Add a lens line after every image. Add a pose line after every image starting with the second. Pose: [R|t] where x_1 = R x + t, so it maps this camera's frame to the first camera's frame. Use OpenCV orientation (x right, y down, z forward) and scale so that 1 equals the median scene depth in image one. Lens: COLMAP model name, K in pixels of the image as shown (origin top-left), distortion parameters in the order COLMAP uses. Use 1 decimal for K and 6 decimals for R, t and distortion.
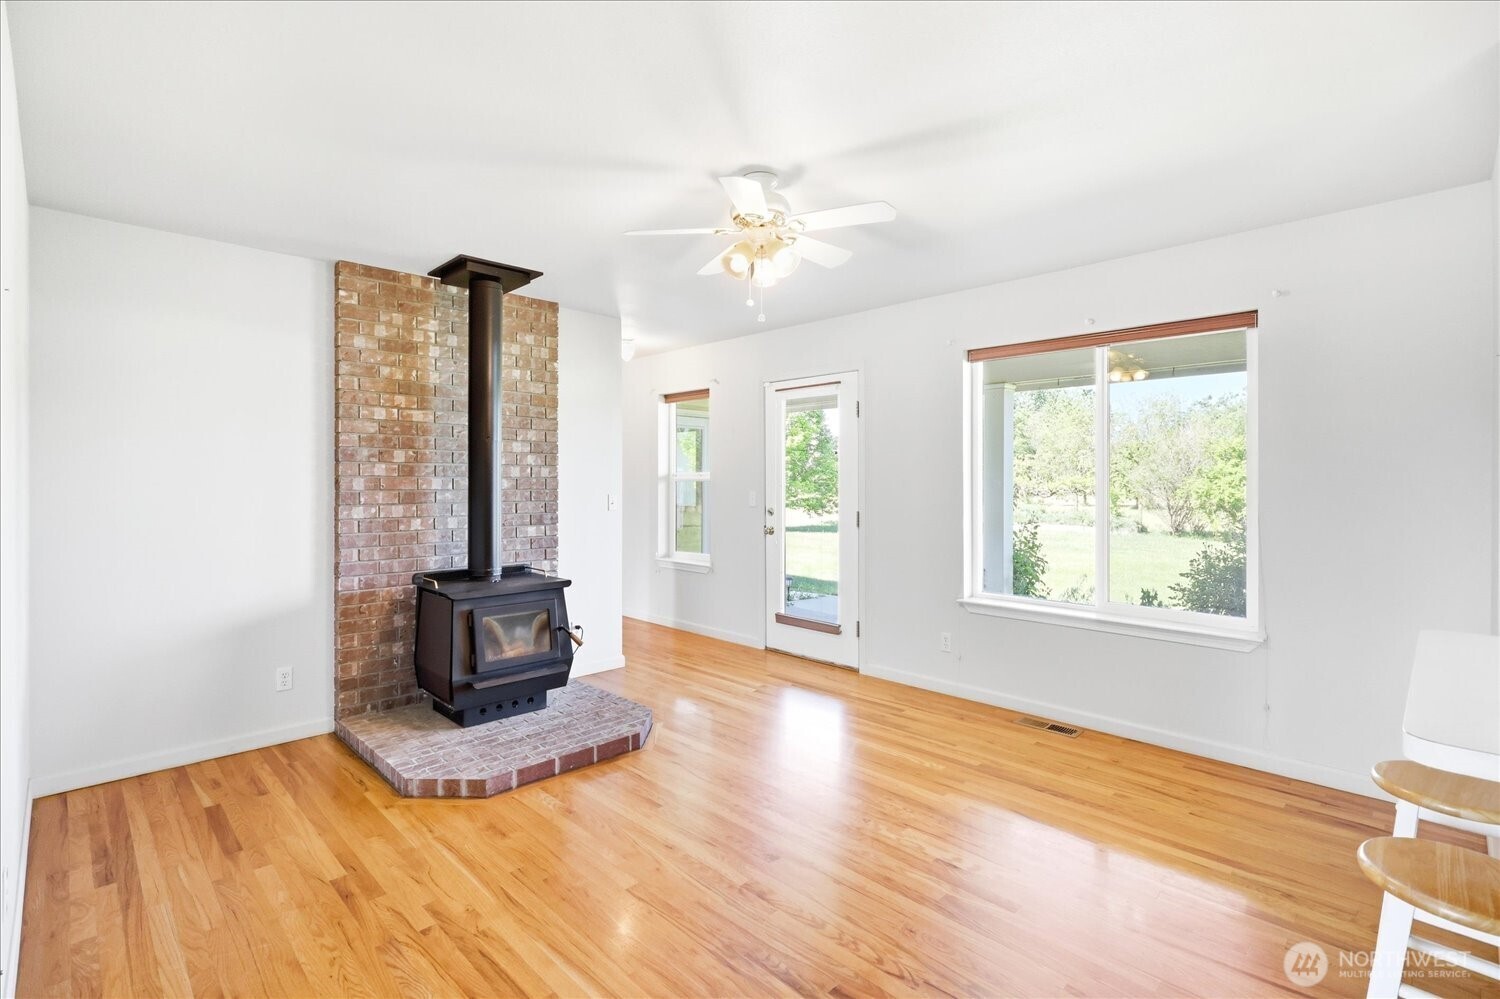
lens RADIAL K [[707.6, 0, 747.2], [0, 707.6, 482.3], [0, 0, 1]] dist [-0.001242, -0.000143]
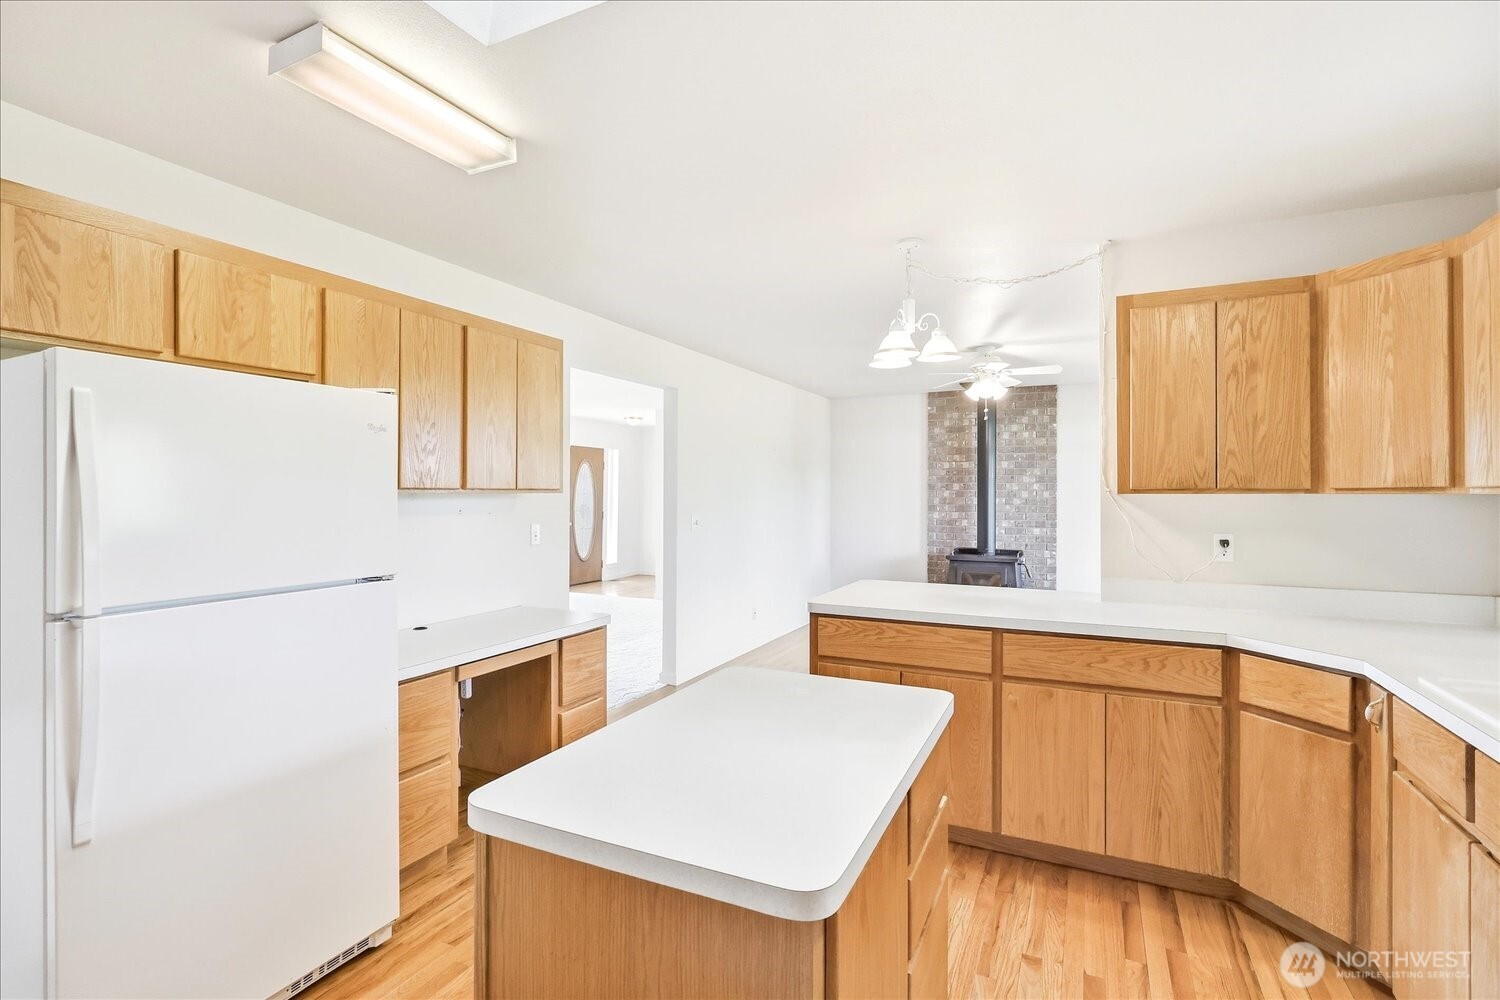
lens RADIAL K [[702.6, 0, 750.0], [0, 702.6, 500.0], [0, 0, 1]] dist [0.017072, -0.000439]
pose [[0.340915, 0.005992, -0.940075, 0.987103], [-0.005271, 0.999976, 0.004462, -0.005540], [0.940079, 0.003434, 0.340938, -0.156928]]
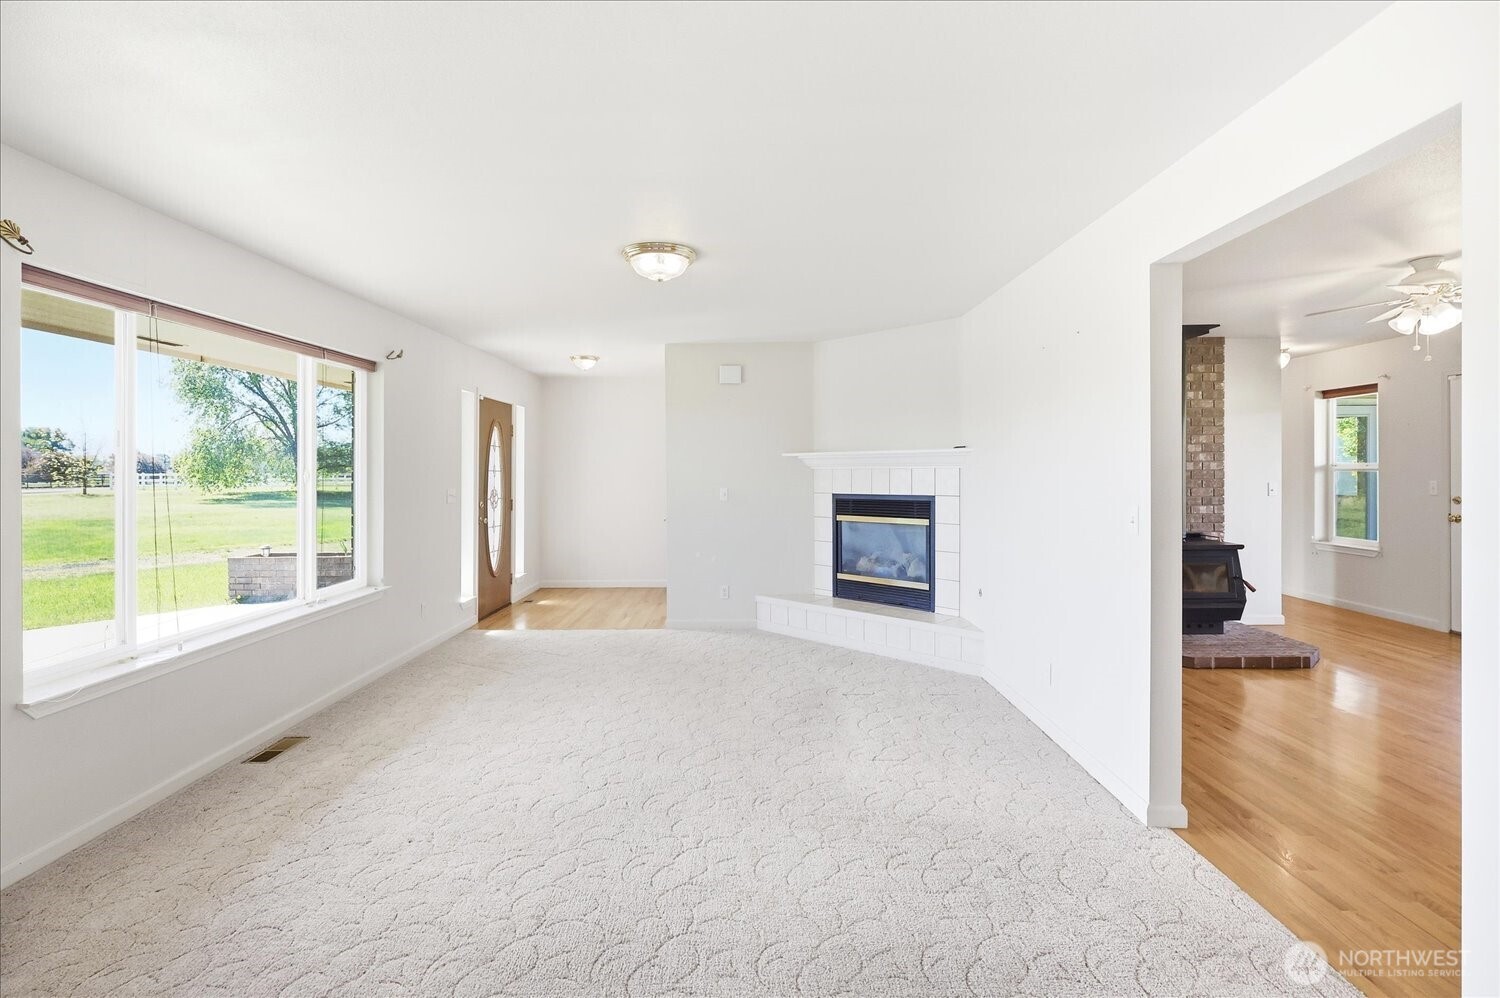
lens RADIAL K [[707.6, 0, 747.2], [0, 707.6, 481.8], [0, 0, 1]] dist [-0.001242, -0.000143]
pose [[0.710840, 0.000632, -0.703353, 0.027981], [0.006746, 0.999947, 0.007716, -0.000484], [0.703321, -0.010229, 0.710799, -0.583797]]
